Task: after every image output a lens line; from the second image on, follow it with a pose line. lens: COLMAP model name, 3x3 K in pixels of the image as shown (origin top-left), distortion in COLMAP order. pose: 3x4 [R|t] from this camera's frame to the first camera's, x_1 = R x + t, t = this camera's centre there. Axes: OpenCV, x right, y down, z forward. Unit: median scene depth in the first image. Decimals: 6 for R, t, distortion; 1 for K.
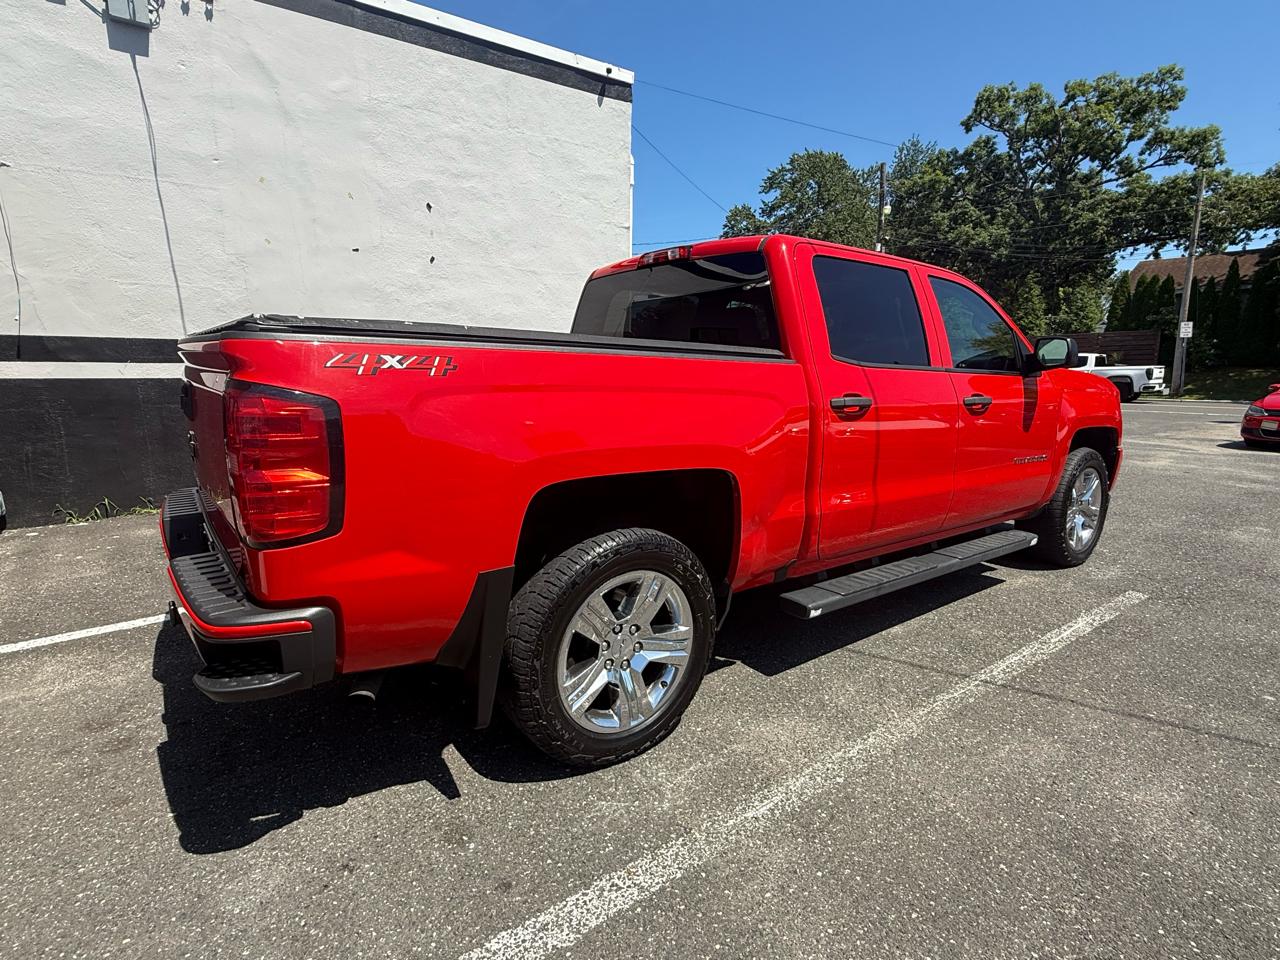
lens RADIAL K [[661.0, 0, 632.7], [0, 661.0, 476.1], [0, 0, 1]] dist [0.002939, -0.002072]
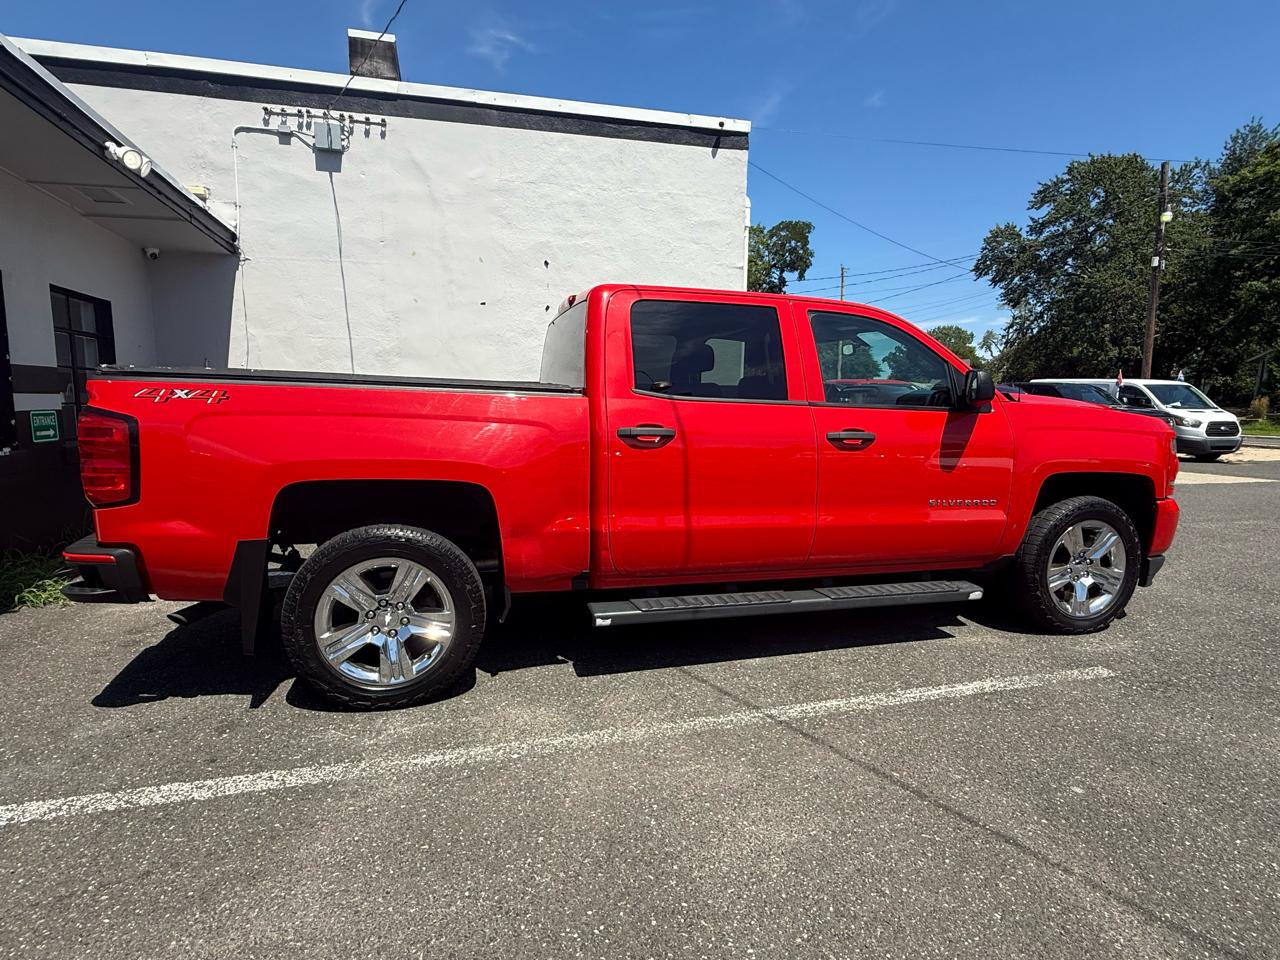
lens RADIAL K [[661.0, 0, 633.9], [0, 661.0, 474.9], [0, 0, 1]] dist [0.002939, -0.002072]
pose [[0.930060, 0.046285, -0.364482, 0.235746], [-0.065276, 0.997067, -0.039951, 0.001240], [0.361564, 0.060949, 0.930353, -0.006412]]
